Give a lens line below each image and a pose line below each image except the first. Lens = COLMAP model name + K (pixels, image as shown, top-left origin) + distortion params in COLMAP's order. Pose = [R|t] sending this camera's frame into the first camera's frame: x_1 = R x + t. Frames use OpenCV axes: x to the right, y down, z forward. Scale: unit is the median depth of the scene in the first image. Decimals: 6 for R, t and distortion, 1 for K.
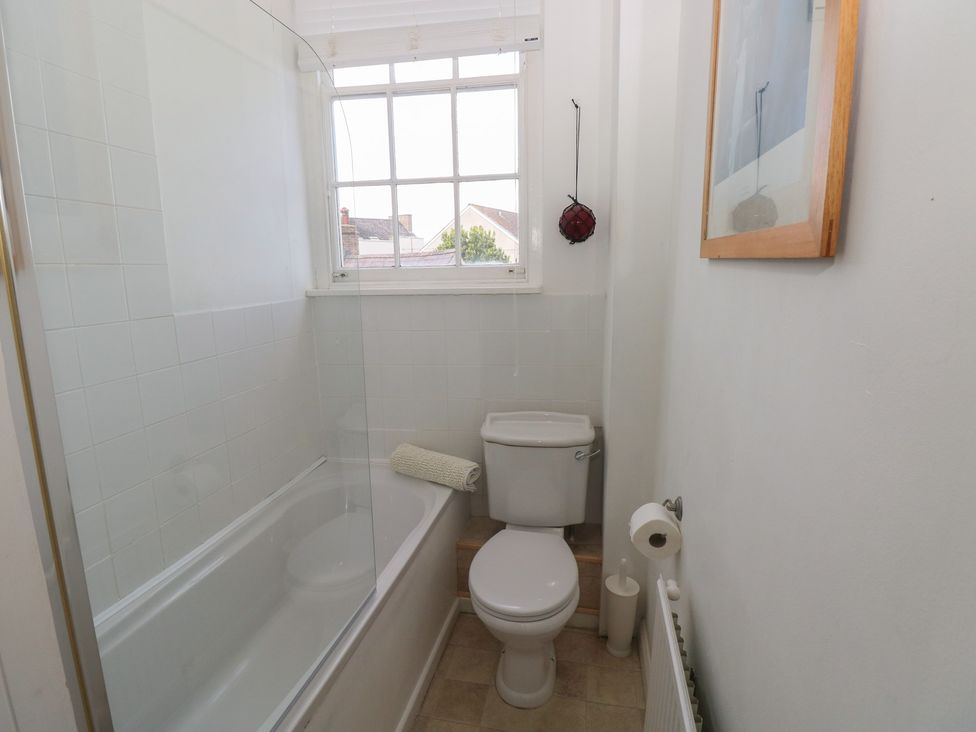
lens RADIAL K [[528.7, 0, 490.3], [0, 528.7, 345.1], [0, 0, 1]] dist [0.001767, -0.013206]
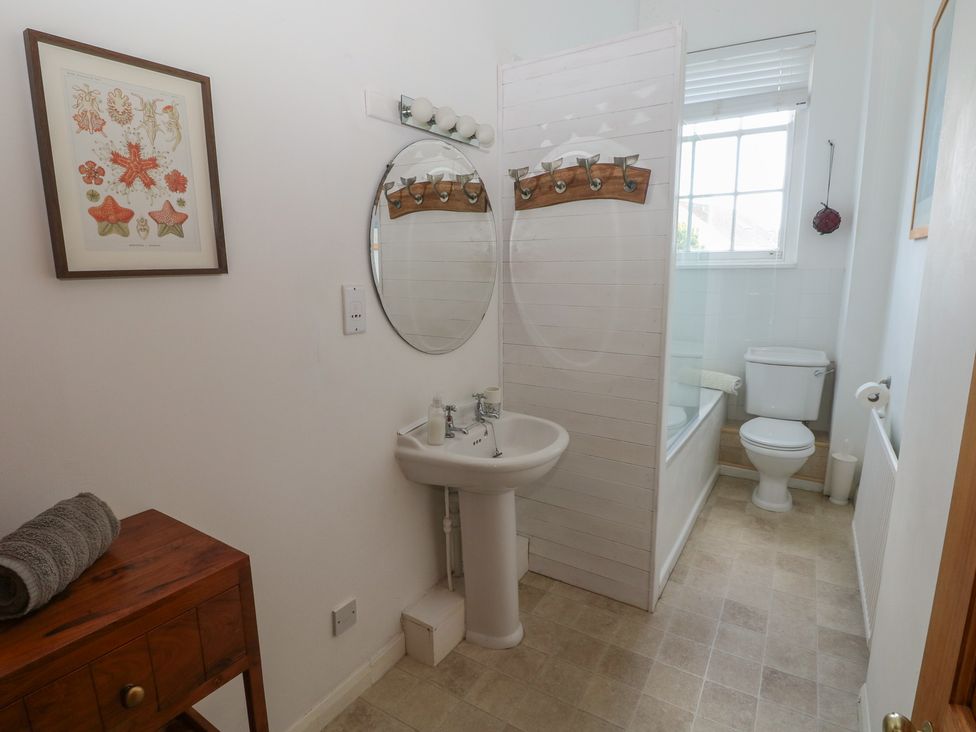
lens RADIAL K [[528.7, 0, 490.3], [0, 528.7, 345.1], [0, 0, 1]] dist [0.001767, -0.013206]
pose [[0.938892, 0.063118, -0.338375, -0.208709], [-0.061684, 0.997983, 0.015001, 0.163126], [0.338639, 0.006788, 0.940892, -0.756750]]
